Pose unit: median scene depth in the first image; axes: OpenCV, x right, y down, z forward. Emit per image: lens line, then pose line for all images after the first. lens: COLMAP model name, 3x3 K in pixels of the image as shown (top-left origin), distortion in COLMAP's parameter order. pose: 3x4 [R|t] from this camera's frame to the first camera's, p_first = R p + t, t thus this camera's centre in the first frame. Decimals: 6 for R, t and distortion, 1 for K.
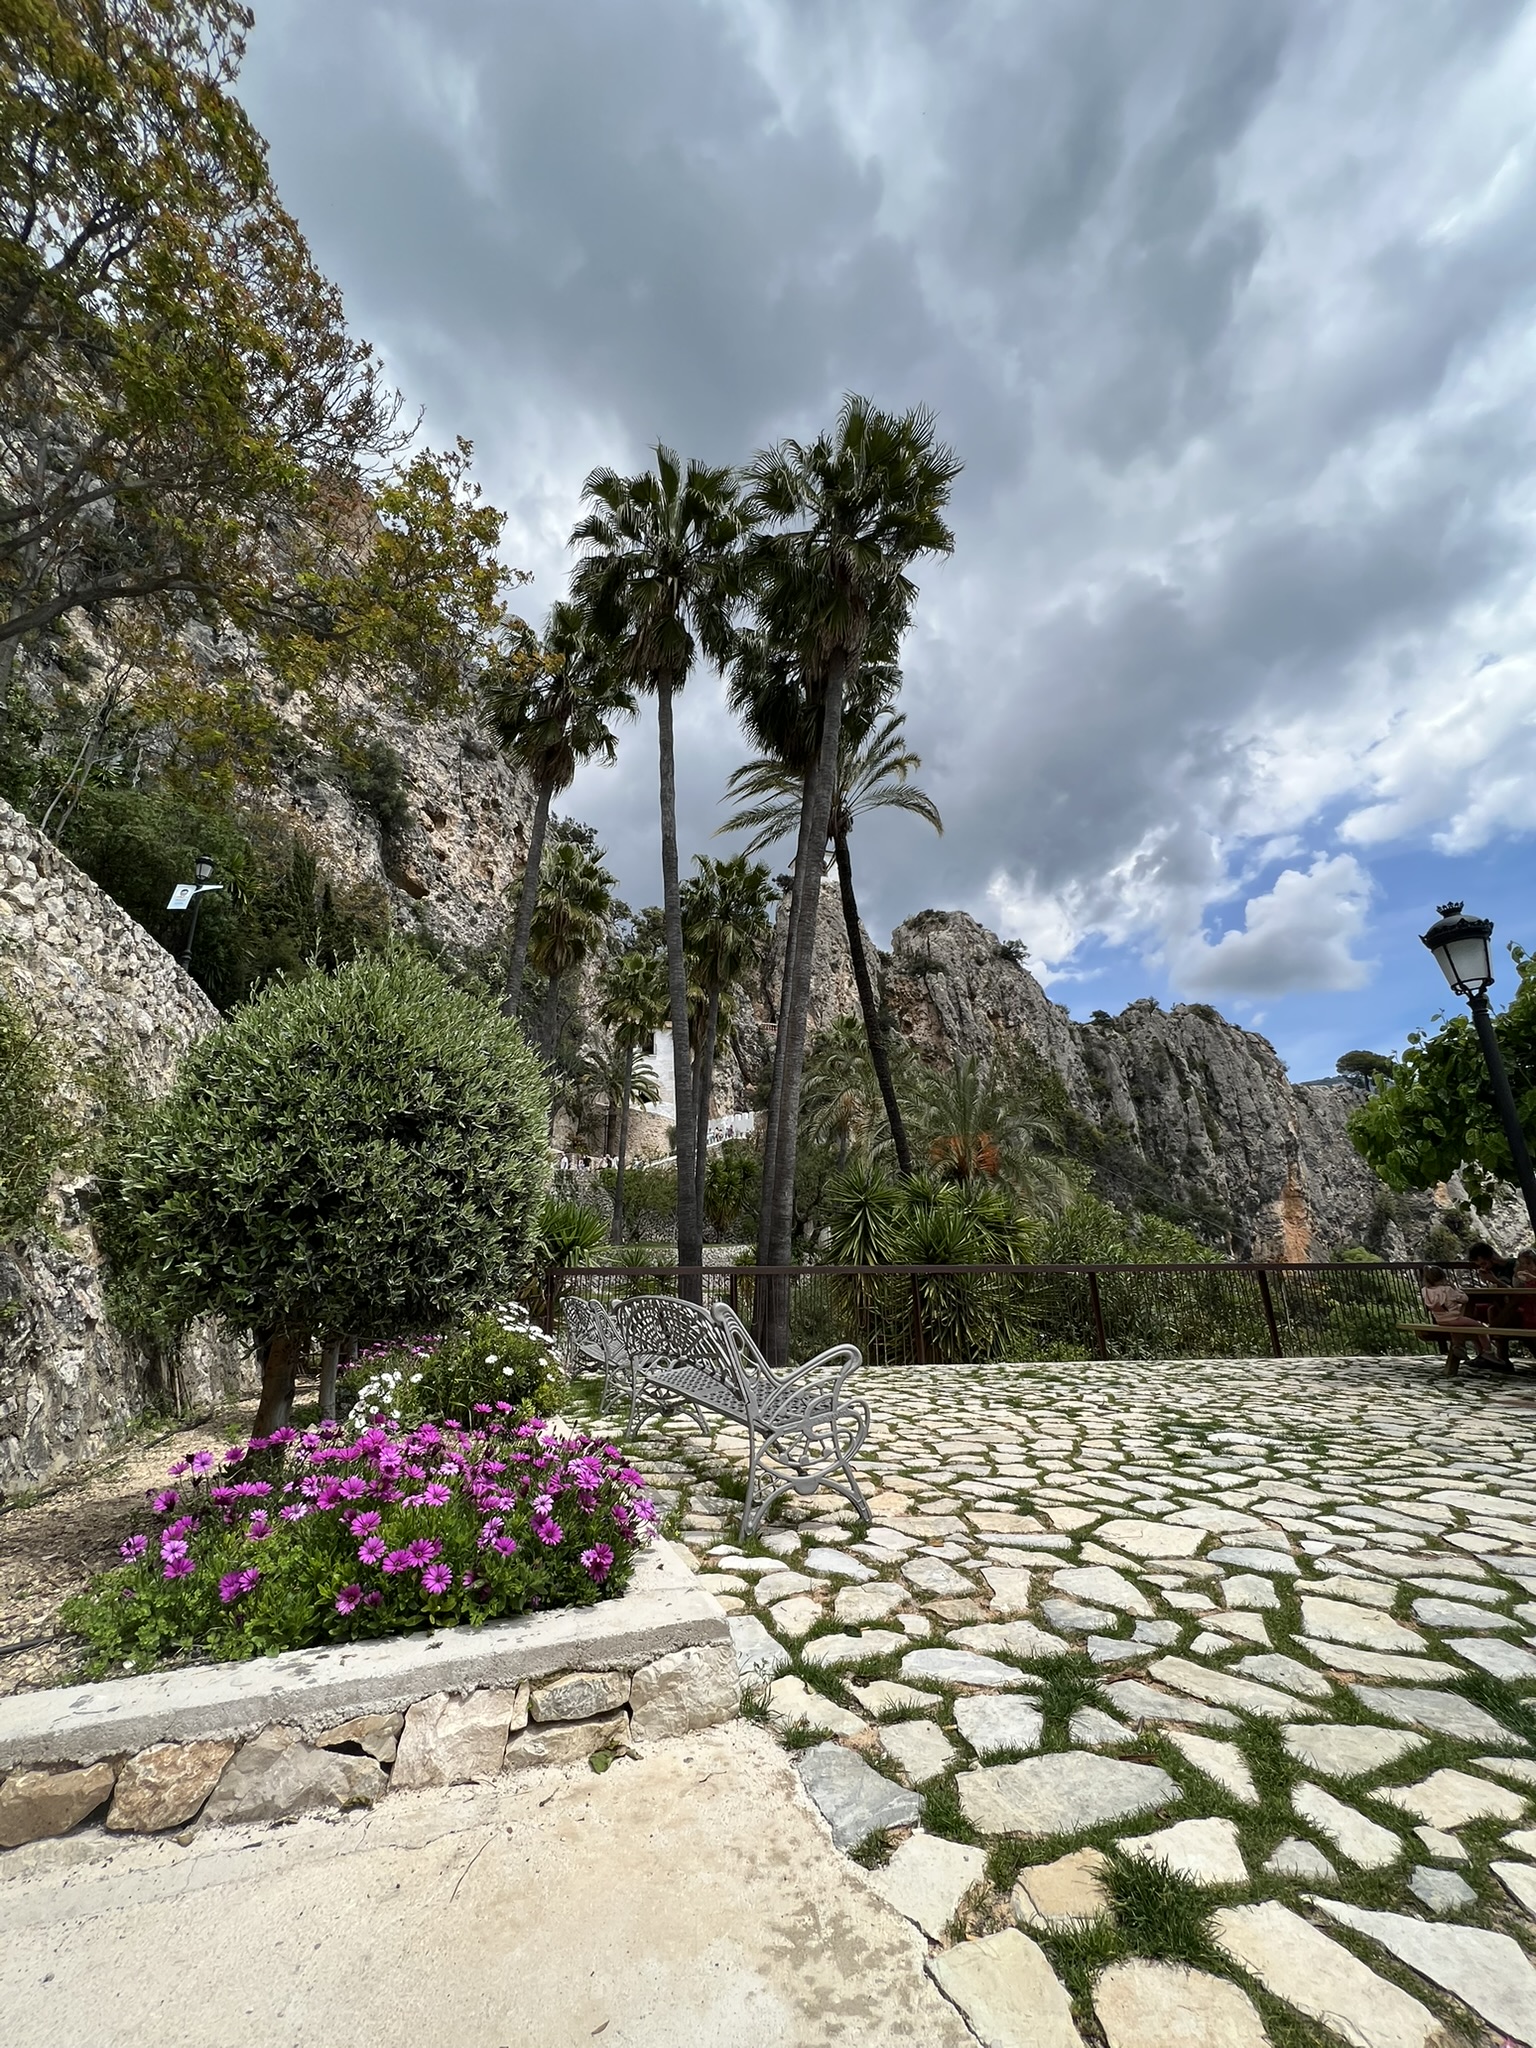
lens RADIAL K [[822.6, 0, 760.1], [0, 822.6, 1022.6], [0, 0, 1]] dist [-0.000934, -0.000257]
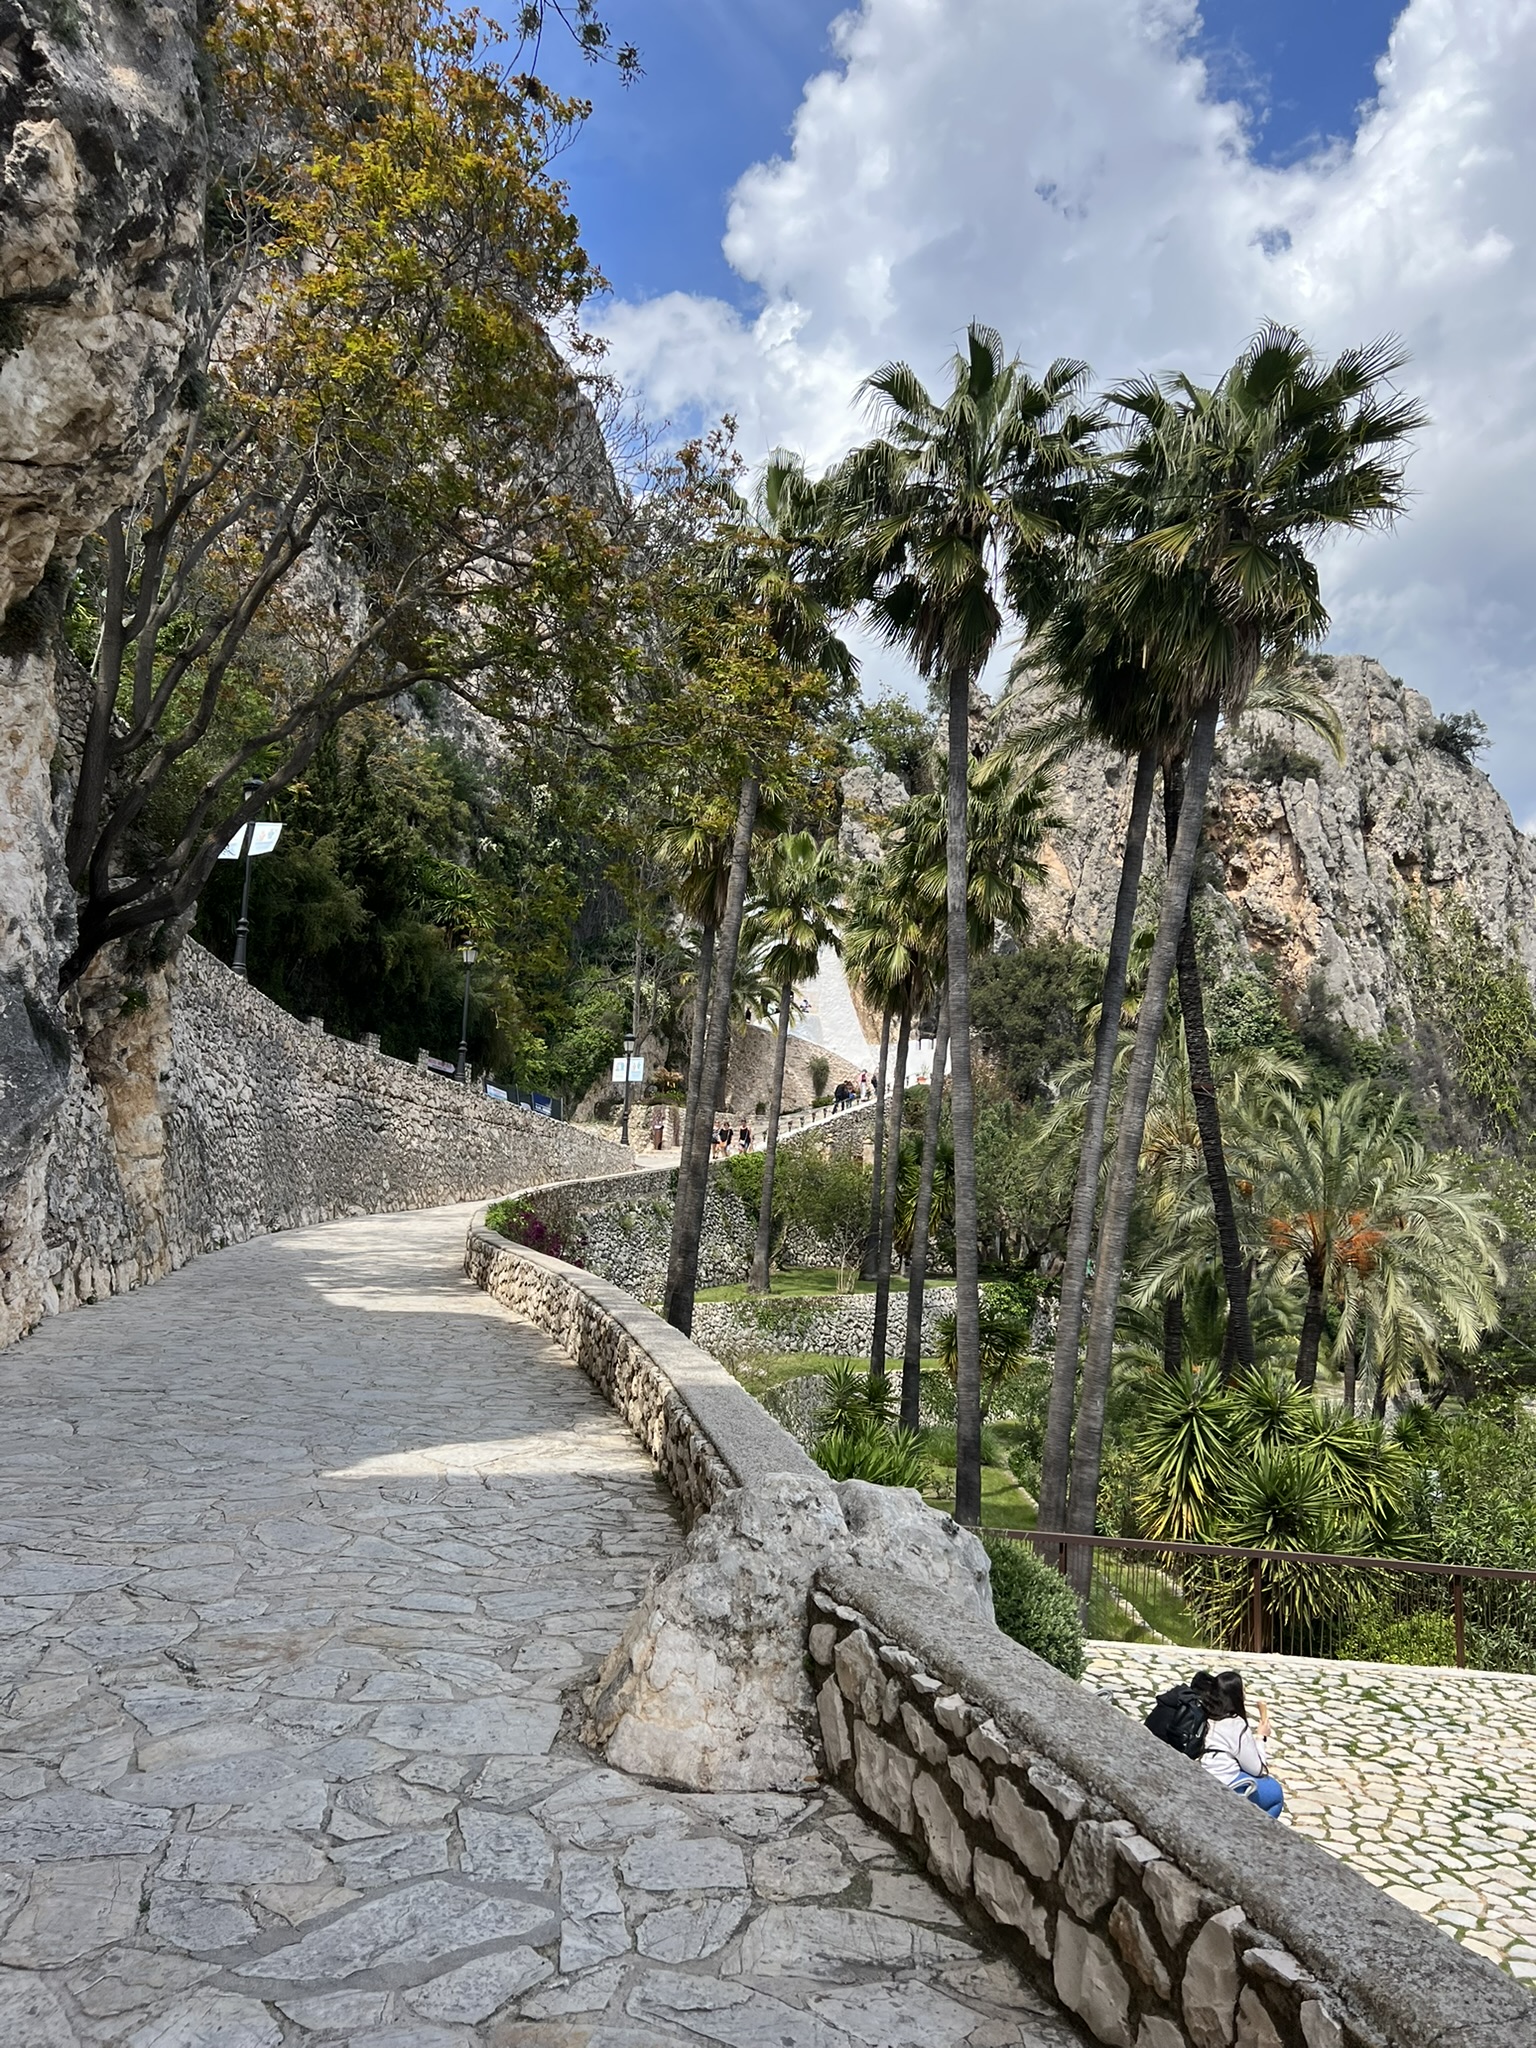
lens RADIAL K [[1544.3, 0, 754.6], [0, 1544.3, 1019.6], [0, 0, 1]] dist [0.074079, -0.086639]
pose [[0.992435, 0.055464, -0.109528, -0.021674], [-0.037151, 0.985981, 0.162672, -0.055859], [0.117015, -0.157372, 0.980582, -0.070431]]
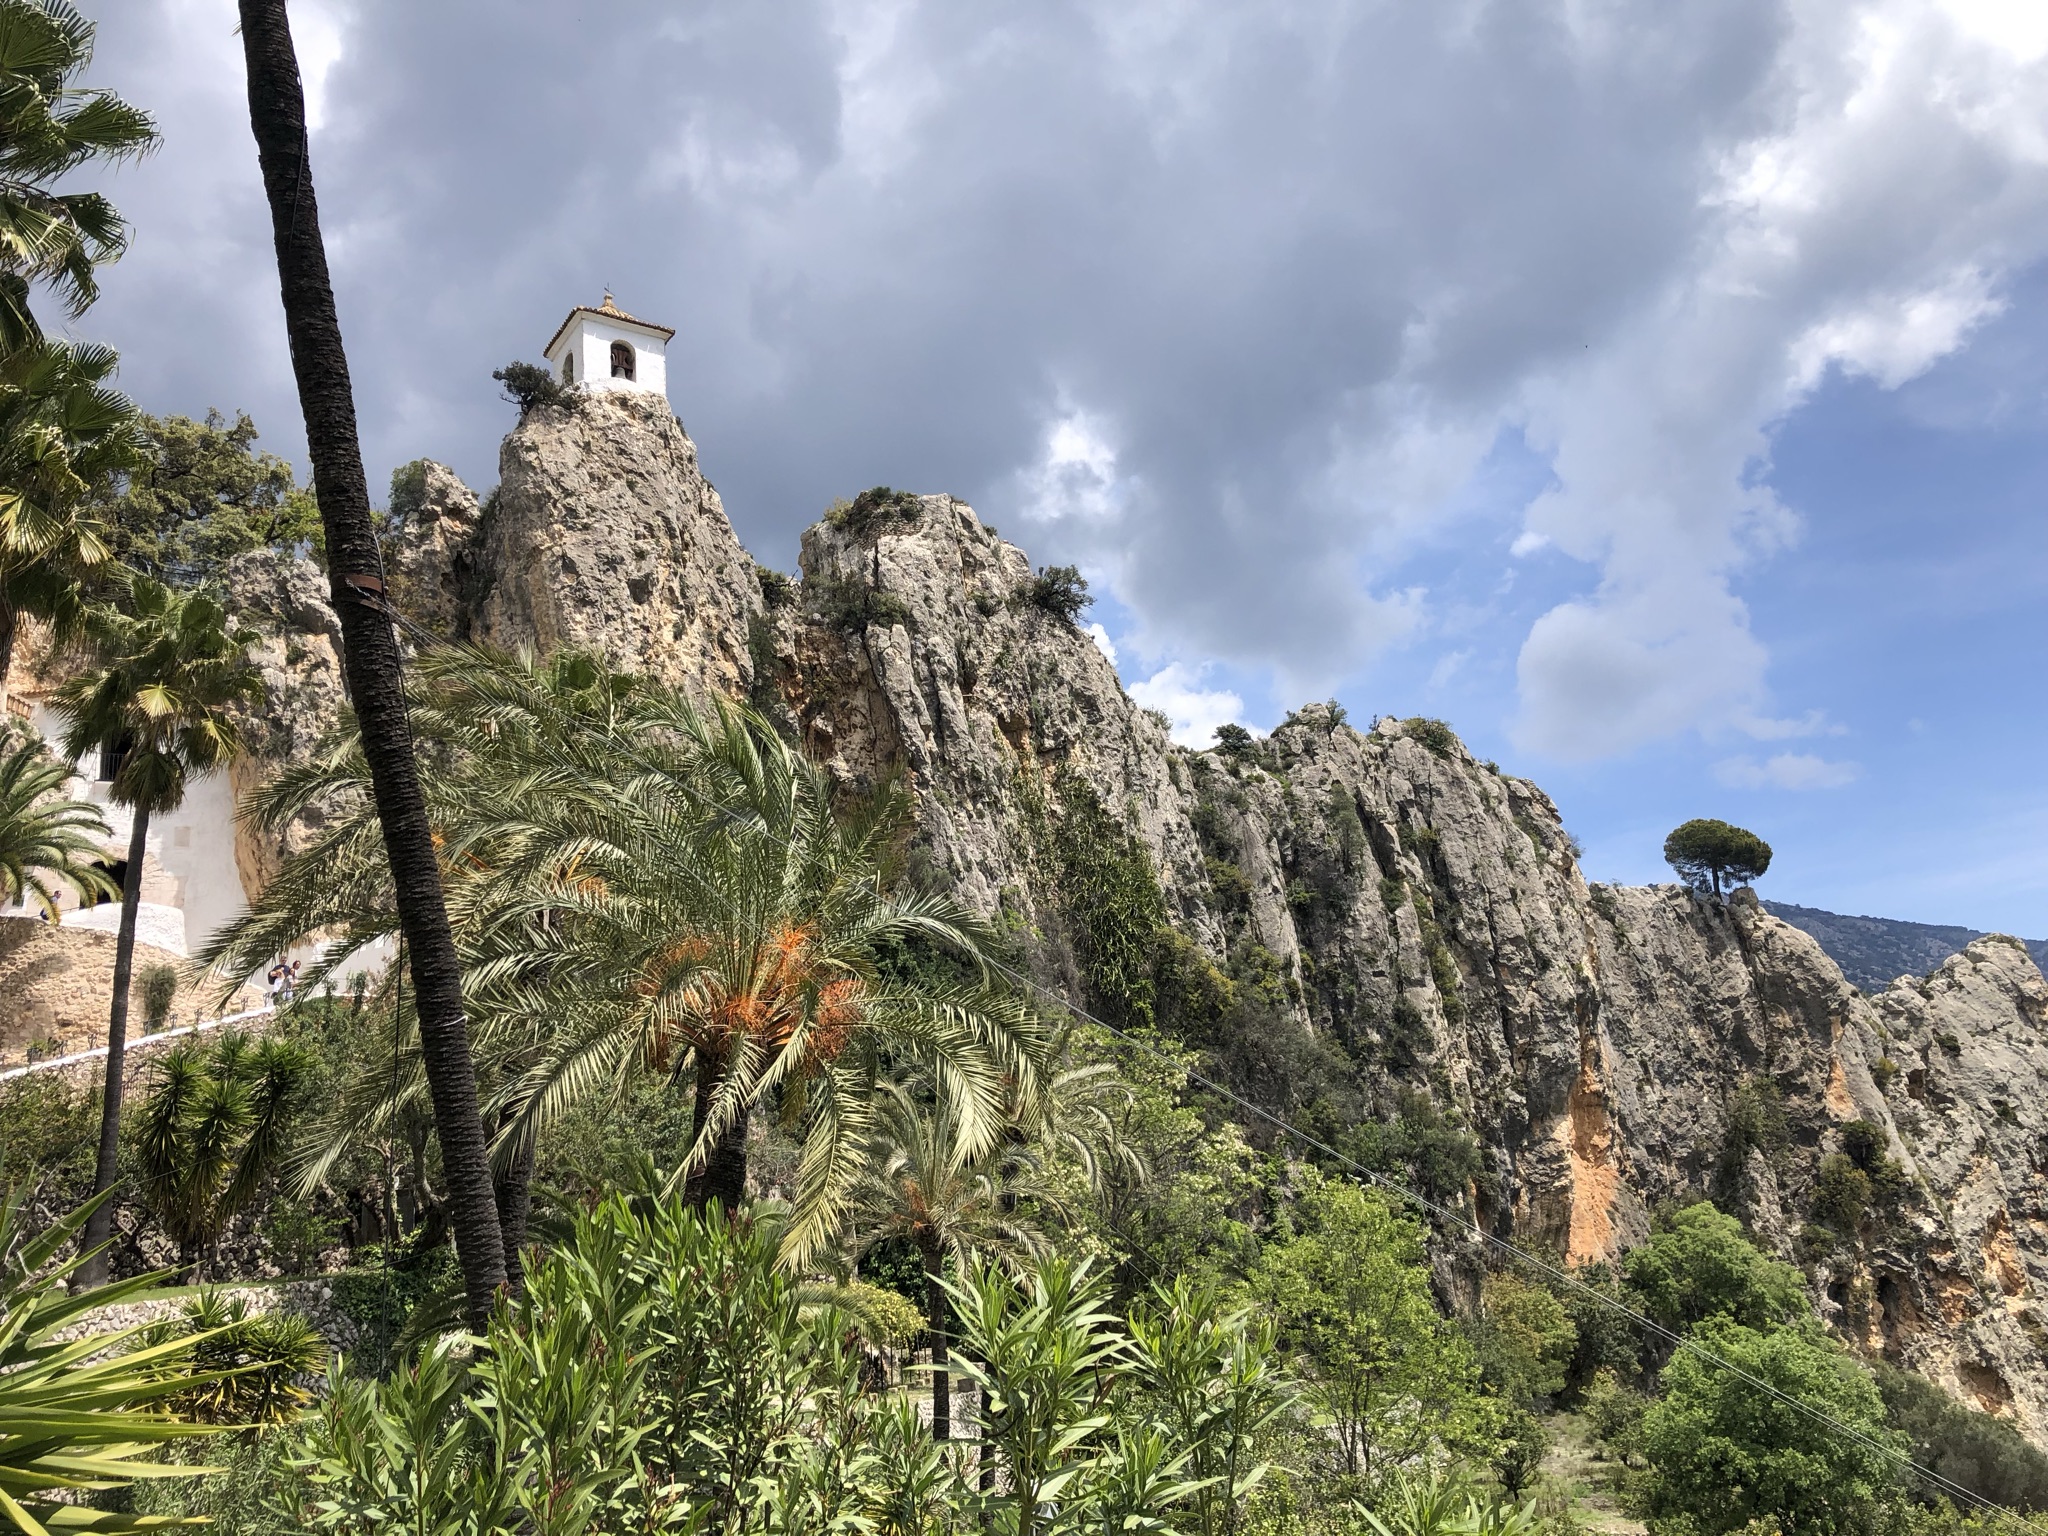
lens RADIAL K [[1653.5, 0, 989.5], [0, 1653.5, 786.9], [0, 0, 1]] dist [0.085467, -0.122021]
pose [[0.971507, 0.018453, 0.236291, 0.054133], [-0.020326, 0.999778, 0.005493, 0.020713], [-0.236138, -0.010139, 0.971667, 0.106171]]
